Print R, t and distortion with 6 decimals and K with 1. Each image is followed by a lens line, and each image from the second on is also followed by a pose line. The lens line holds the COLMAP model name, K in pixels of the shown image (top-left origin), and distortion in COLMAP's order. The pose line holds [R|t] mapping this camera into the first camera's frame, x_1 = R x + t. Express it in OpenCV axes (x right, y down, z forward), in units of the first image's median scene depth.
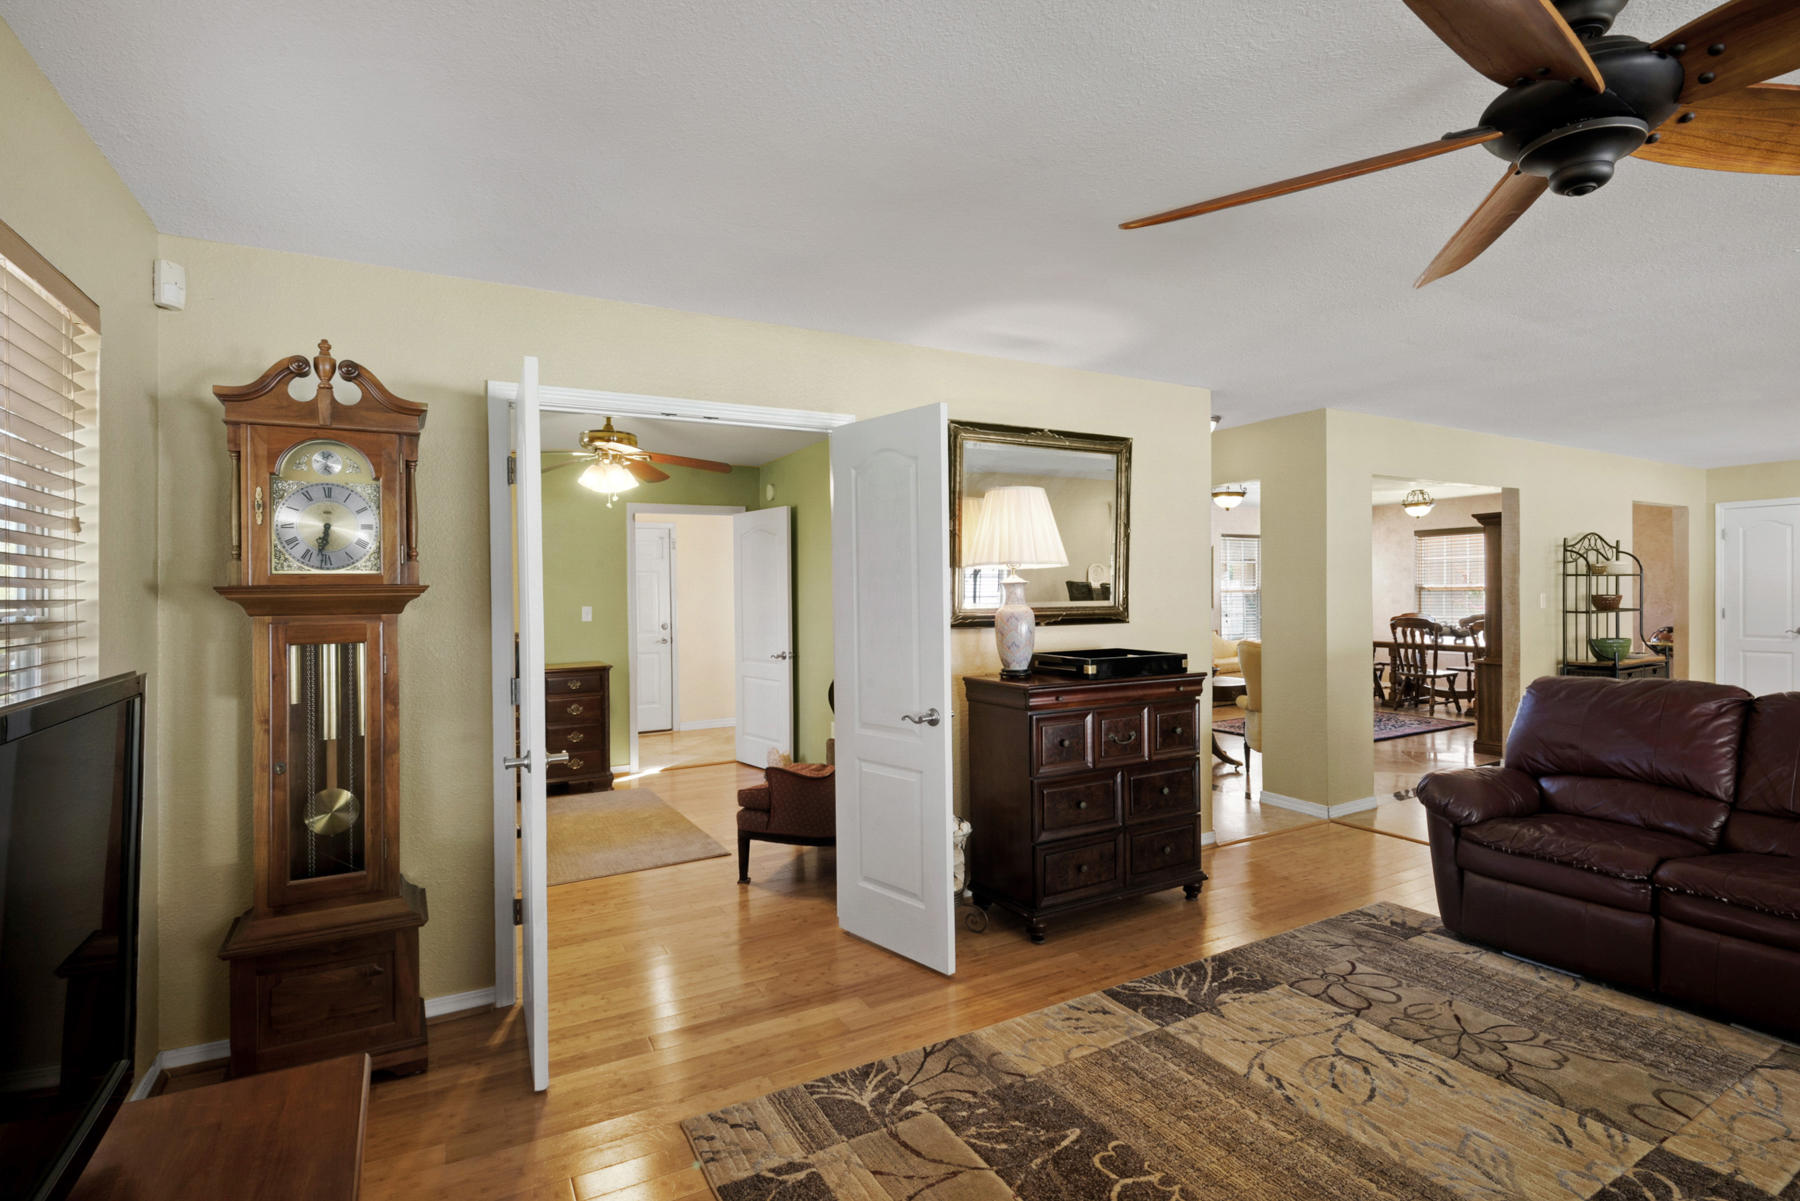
lens RADIAL K [[842.2, 0, 907.6], [0, 842.2, 599.5], [0, 0, 1]] dist [-0.013854, -0.011218]
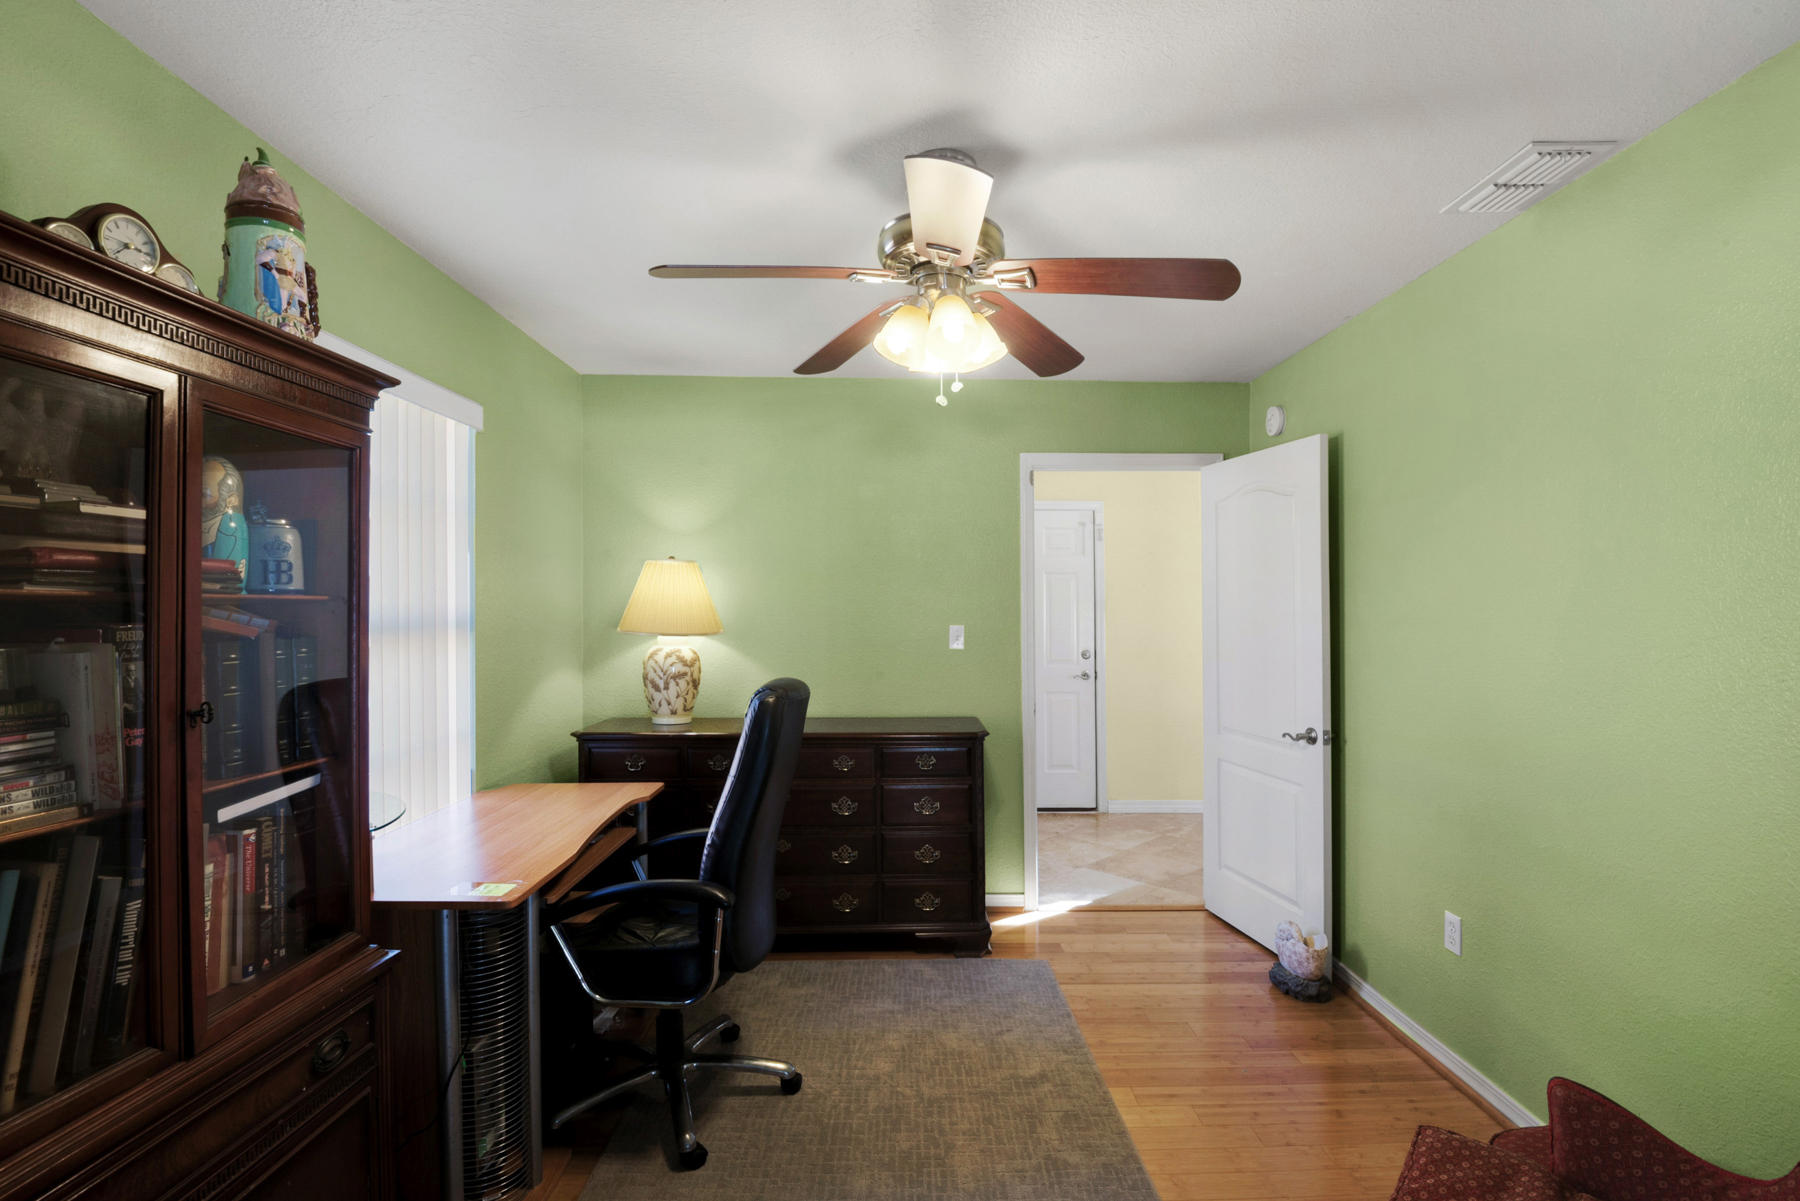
lens RADIAL K [[842.2, 0, 894.5], [0, 842.2, 583.3], [0, 0, 1]] dist [-0.013854, -0.011218]
pose [[0.870464, -0.004167, -0.492214, -0.115580], [-0.012400, 0.999461, -0.030392, -0.003738], [0.492075, 0.032559, 0.869944, 0.430936]]
